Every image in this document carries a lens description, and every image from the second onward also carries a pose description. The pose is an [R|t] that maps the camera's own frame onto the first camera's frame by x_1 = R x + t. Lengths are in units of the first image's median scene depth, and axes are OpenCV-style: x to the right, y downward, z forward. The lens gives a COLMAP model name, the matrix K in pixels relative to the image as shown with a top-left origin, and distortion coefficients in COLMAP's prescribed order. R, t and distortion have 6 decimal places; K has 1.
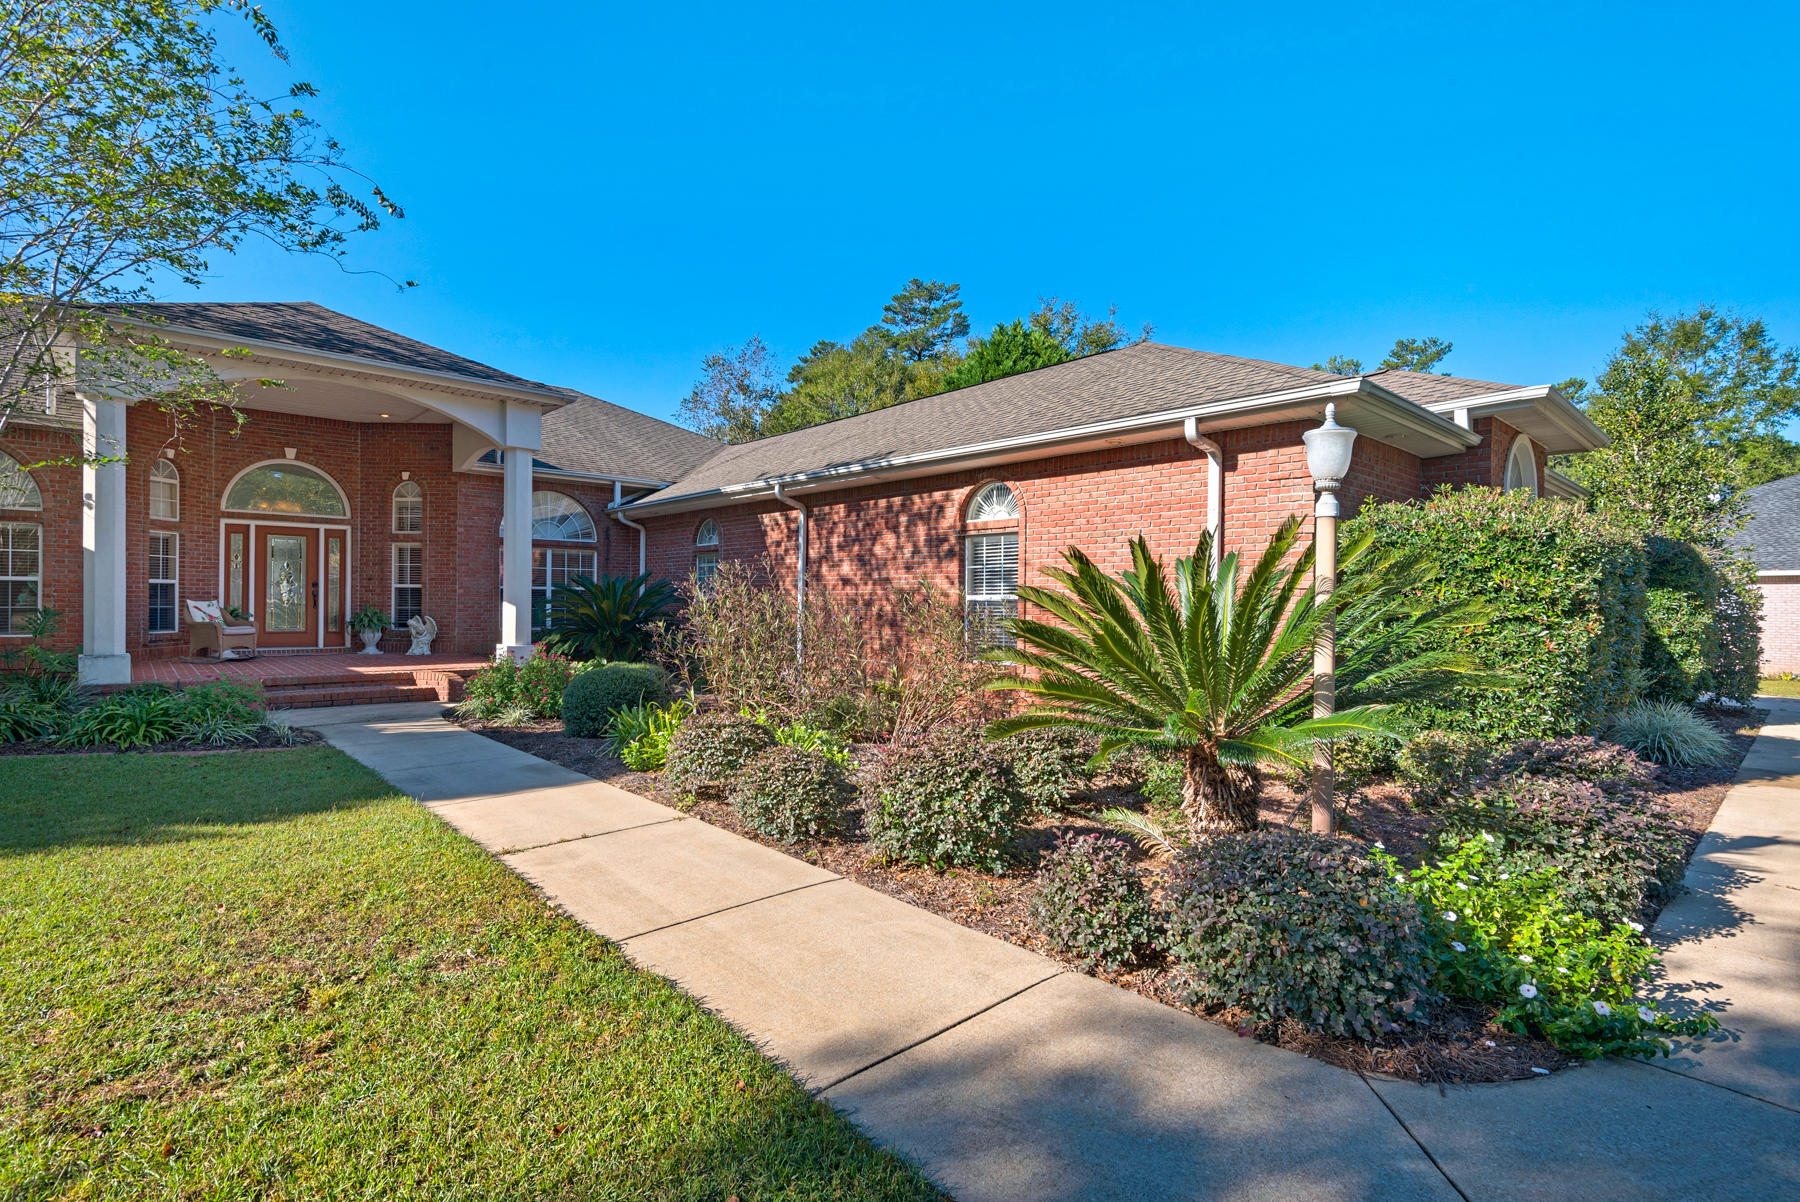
lens RADIAL K [[850.7, 0, 897.5], [0, 850.7, 613.7], [0, 0, 1]] dist [-0.002670, -0.000375]
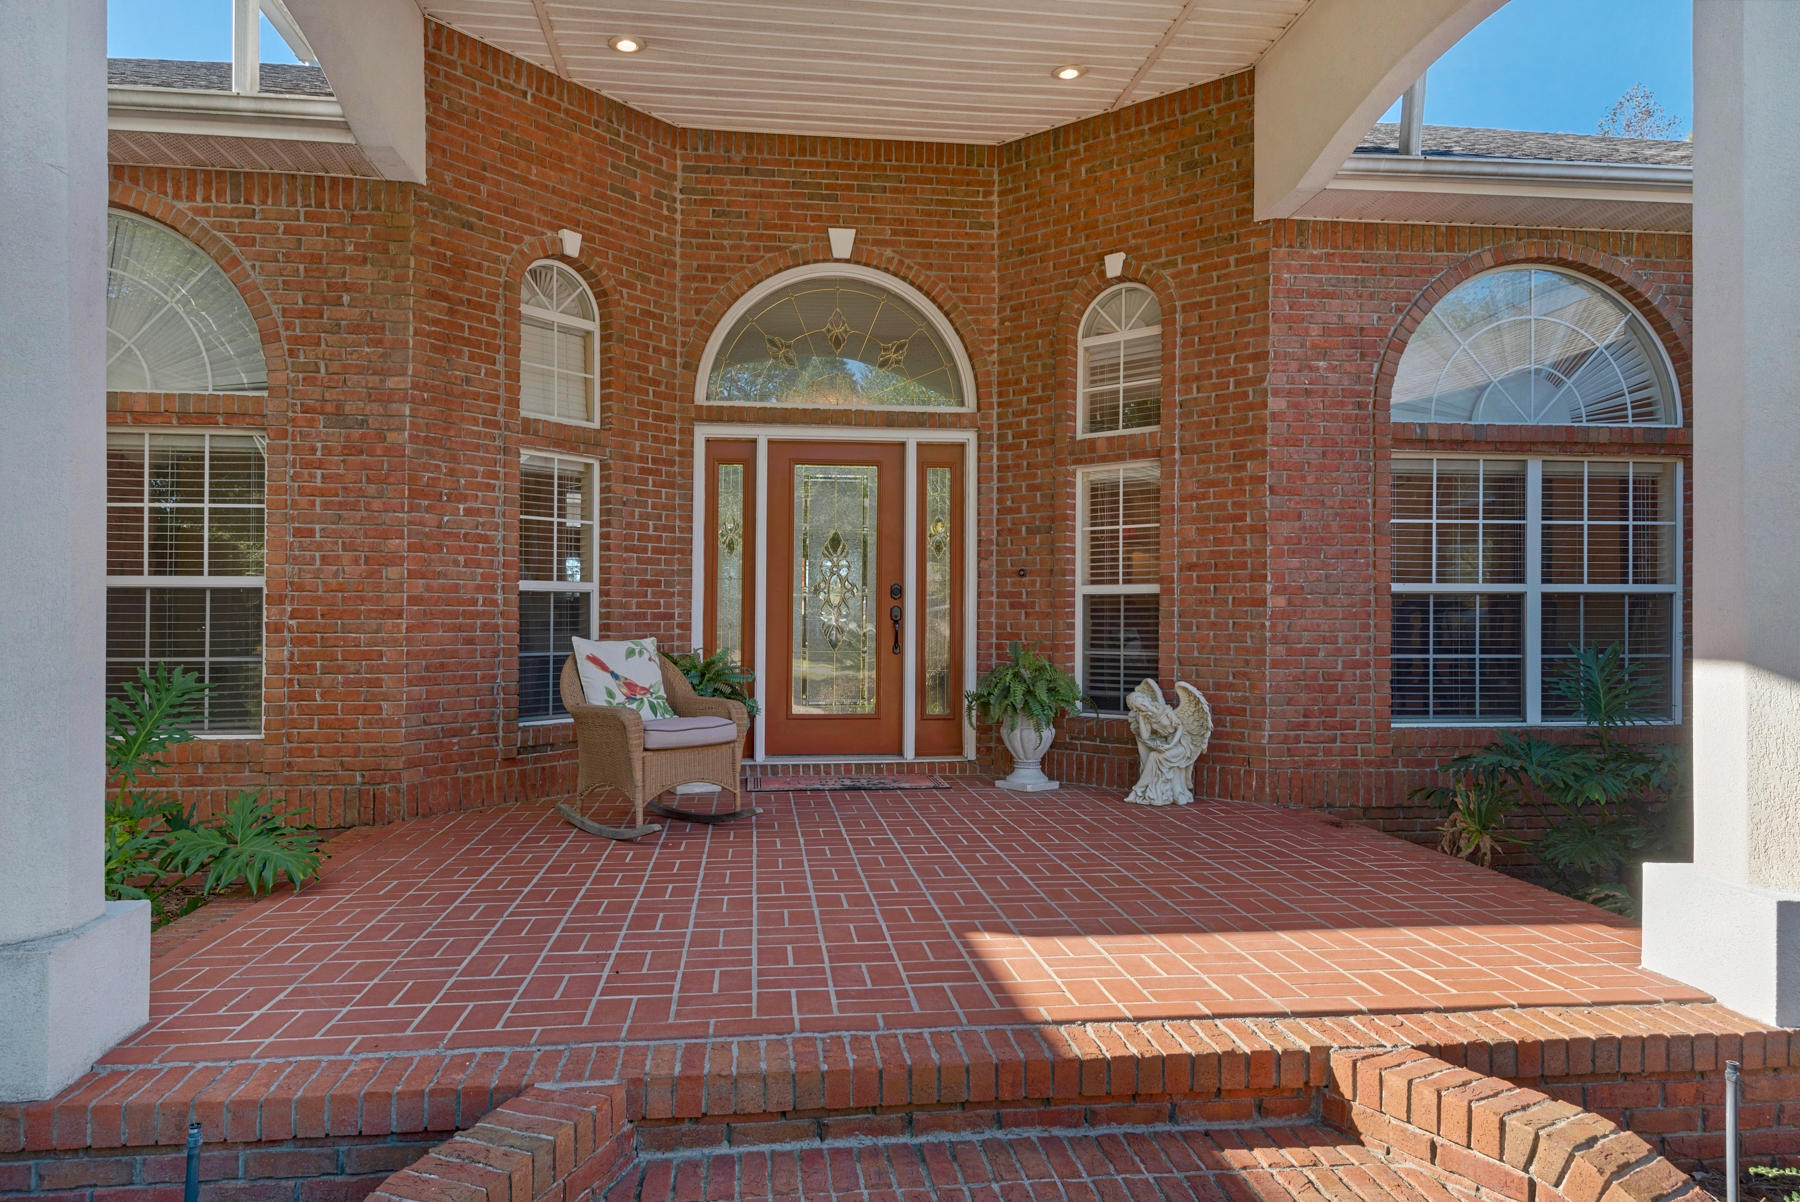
lens RADIAL K [[1143.2, 0, 898.0], [0, 1143.2, 609.7], [0, 0, 1]] dist [0.000036, -0.000065]
pose [[0.814986, -0.015095, -0.579284, -0.388797], [-0.000432, 0.999645, -0.026657, -0.012554], [0.579481, 0.021975, 0.814690, 0.583594]]
